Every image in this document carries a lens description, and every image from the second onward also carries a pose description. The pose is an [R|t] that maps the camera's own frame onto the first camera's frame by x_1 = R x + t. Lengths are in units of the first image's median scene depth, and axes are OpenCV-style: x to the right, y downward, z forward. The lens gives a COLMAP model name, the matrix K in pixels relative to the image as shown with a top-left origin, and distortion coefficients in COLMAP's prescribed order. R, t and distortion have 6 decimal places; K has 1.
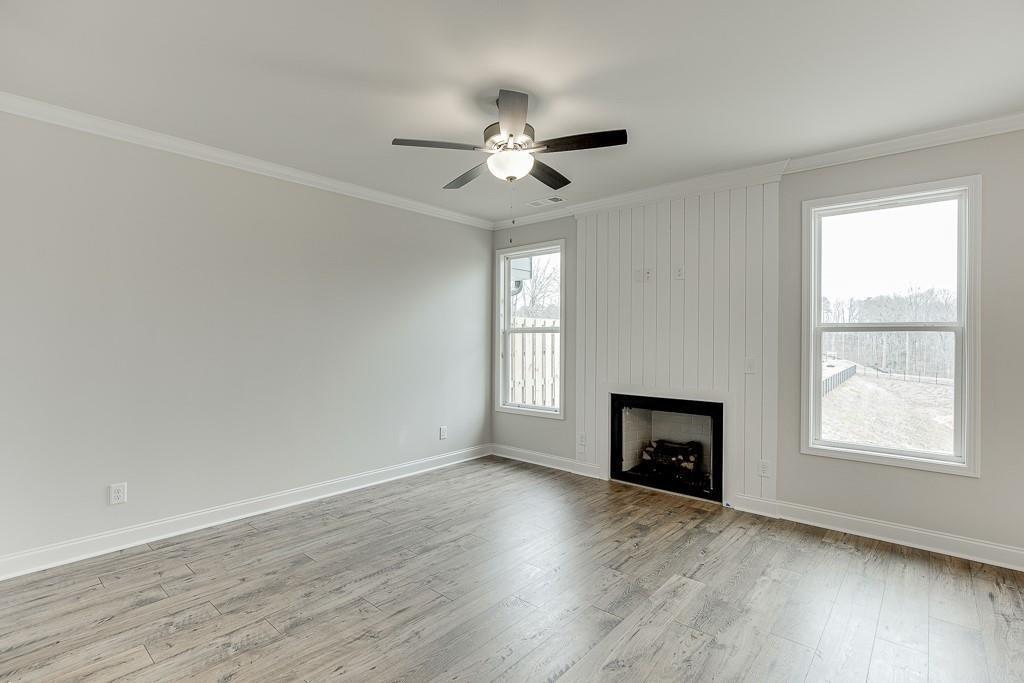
lens RADIAL K [[491.0, 0, 520.8], [0, 491.0, 340.1], [0, 0, 1]] dist [-0.001582, -0.000475]
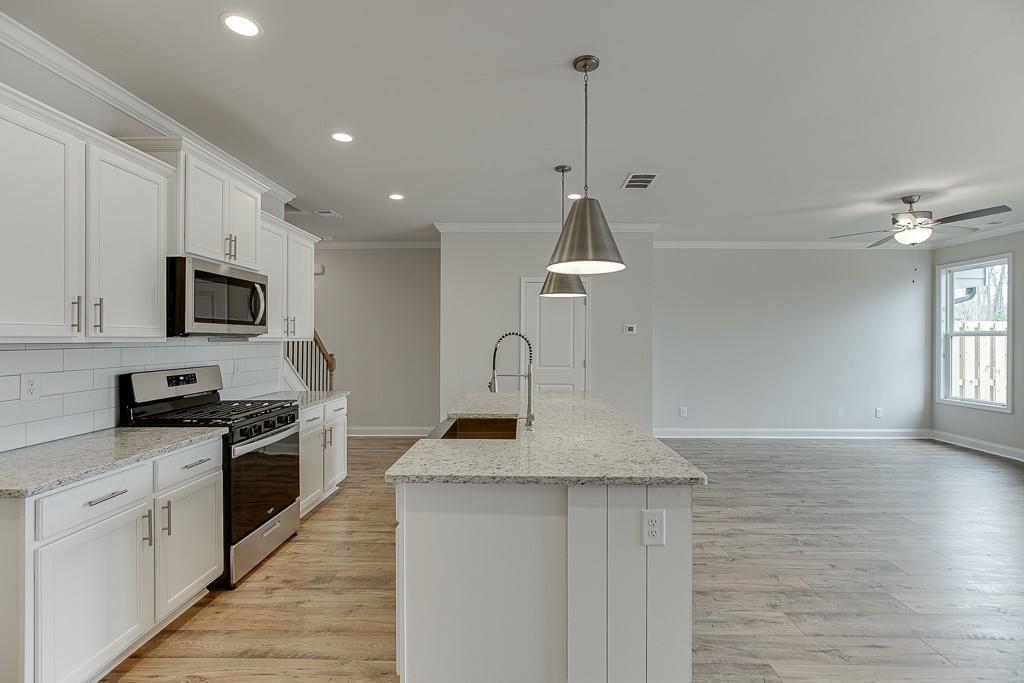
lens RADIAL K [[462.1, 0, 511.1], [0, 462.1, 337.8], [0, 0, 1]] dist [-0.048368, 0.018351]
pose [[0.629231, -0.002984, -0.777213, 0.179687], [-0.001581, 0.999986, -0.005120, -0.004442], [0.777217, 0.004451, 0.629217, -0.588551]]
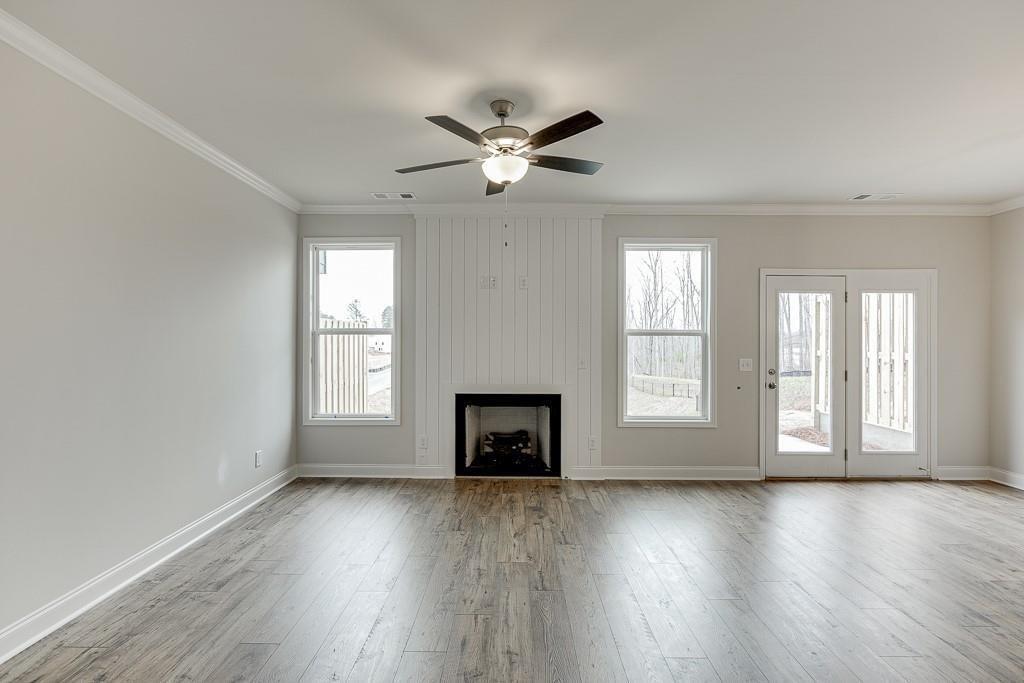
lens RADIAL K [[491.0, 0, 520.8], [0, 491.0, 340.1], [0, 0, 1]] dist [-0.001582, -0.000475]
pose [[0.762545, -0.000883, 0.646935, -0.393088], [0.002744, 0.999994, -0.001869, -0.002058], [-0.646930, 0.003200, 0.762543, 0.126861]]
